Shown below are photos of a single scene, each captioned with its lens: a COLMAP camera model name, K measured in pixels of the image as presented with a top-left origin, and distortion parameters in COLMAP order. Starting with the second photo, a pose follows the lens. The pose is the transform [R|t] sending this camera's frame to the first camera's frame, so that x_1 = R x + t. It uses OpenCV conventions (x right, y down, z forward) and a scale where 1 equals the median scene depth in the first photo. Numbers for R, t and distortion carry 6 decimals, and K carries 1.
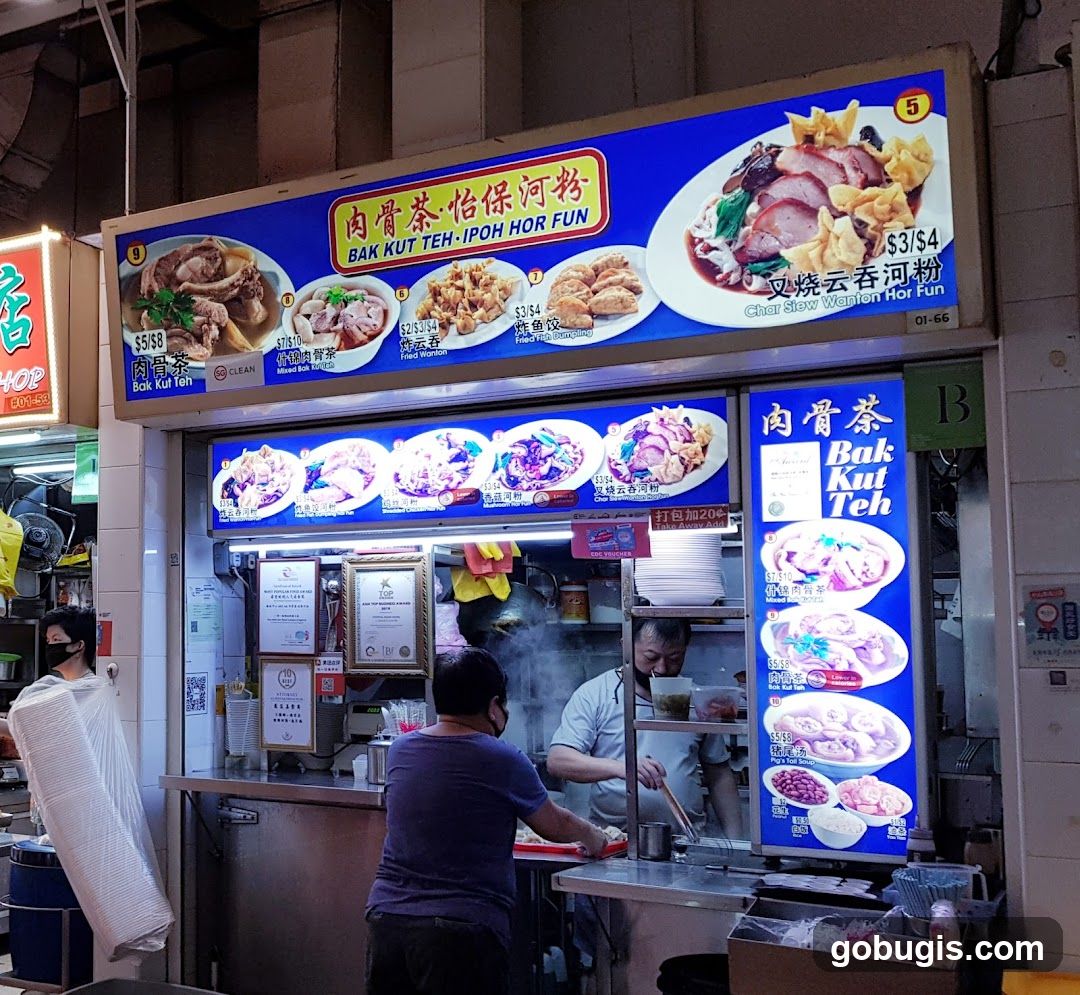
lens RADIAL K [[1437.2, 0, 156.6], [0, 1437.2, 514.9], [0, 0, 1]] dist [0.117047, -0.243533]
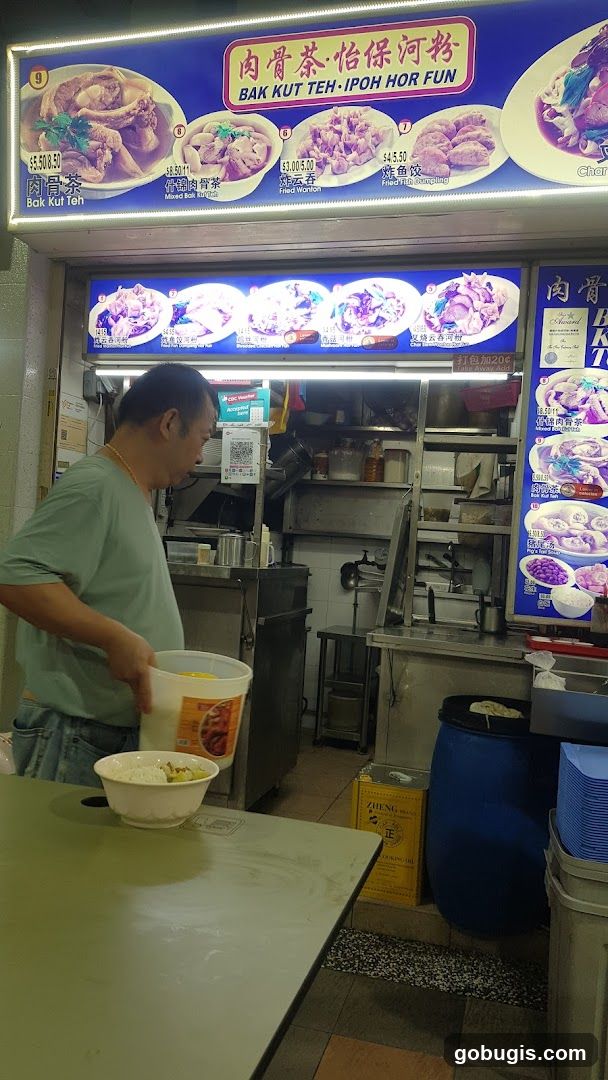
lens RADIAL K [[827.7, 0, 282.7], [0, 827.7, 532.0], [0, 0, 1]] dist [0.093735, -0.177928]
pose [[0.945065, 0.061257, 0.321091, -0.025560], [-0.089577, 0.993214, 0.074170, 0.114999], [-0.314369, -0.098858, 0.944140, 0.363962]]
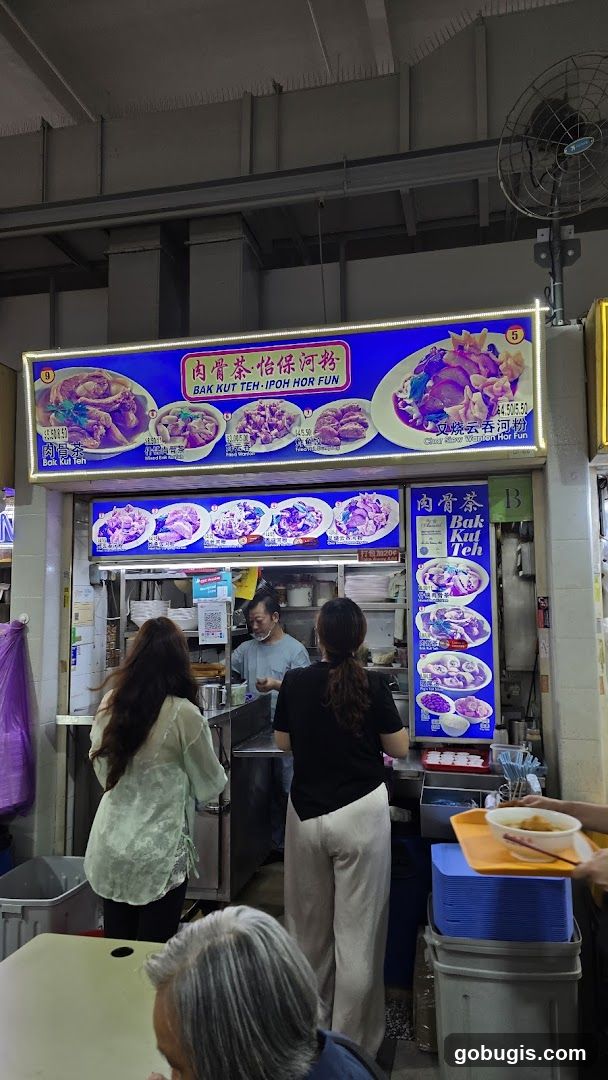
lens RADIAL K [[713.3, 0, 308.3], [0, 713.3, 538.9], [0, 0, 1]] dist [0.110738, -0.104733]
pose [[0.924757, 0.022972, 0.379864, -0.054322], [-0.020503, 0.999734, -0.010546, -0.006916], [-0.380005, 0.001964, 0.924982, 0.219330]]
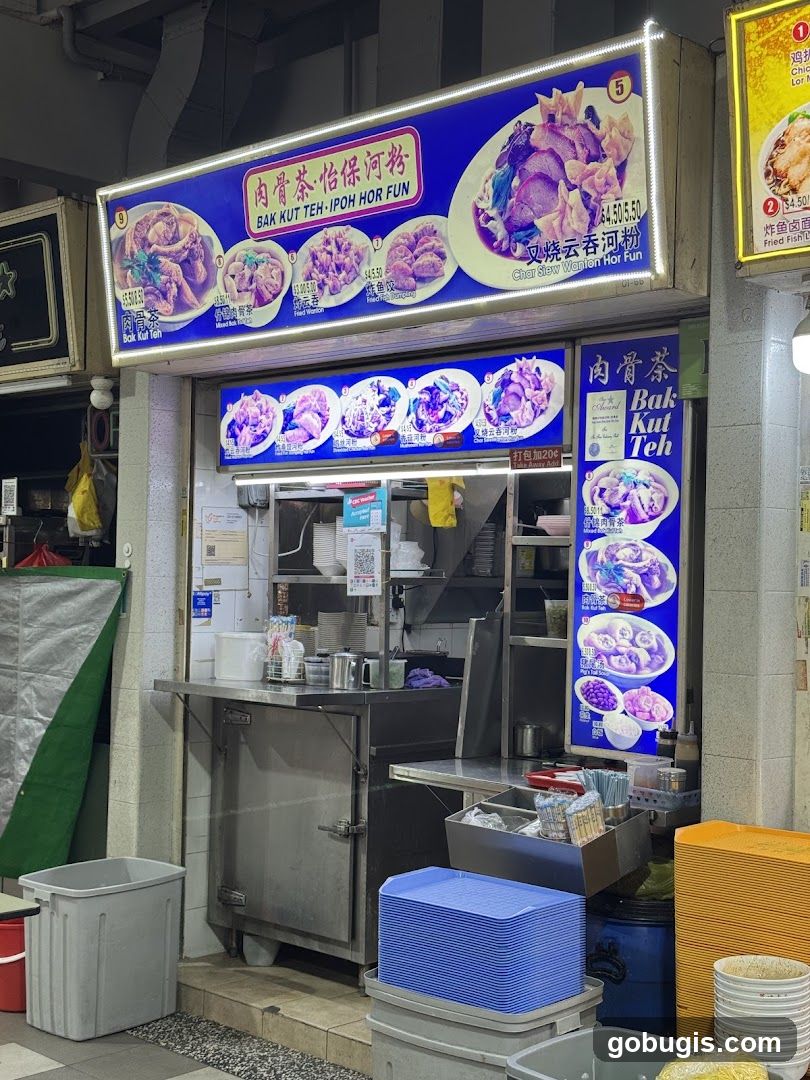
lens RADIAL K [[1479.7, 0, 408.4], [0, 1479.7, 555.8], [0, 0, 1]] dist [0.143508, -0.052117]
pose [[0.986722, 0.014697, -0.161749, 0.471818], [-0.002872, 0.997320, 0.073101, -0.006044], [0.162390, -0.071666, 0.984121, -0.153911]]
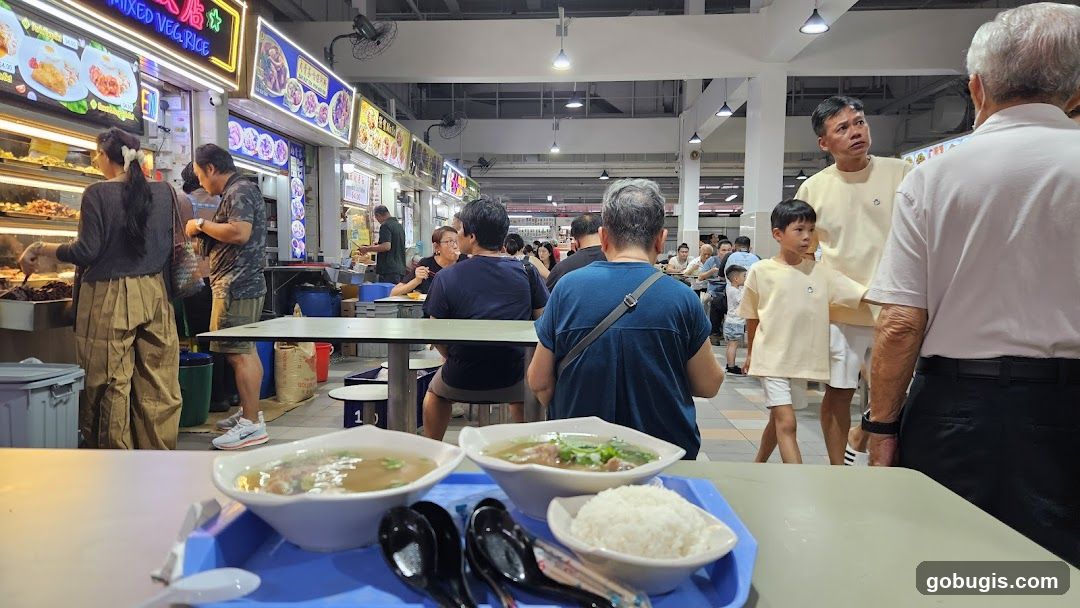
lens RADIAL K [[713.3, 0, 540.0], [0, 713.3, 304.0], [0, 0, 1]] dist [0.110738, -0.104733]
pose [[-0.535817, -0.064077, 0.841899, -1.592379], [-0.084899, 0.996151, 0.021784, 0.247530], [-0.840055, -0.059804, -0.539194, 1.472773]]
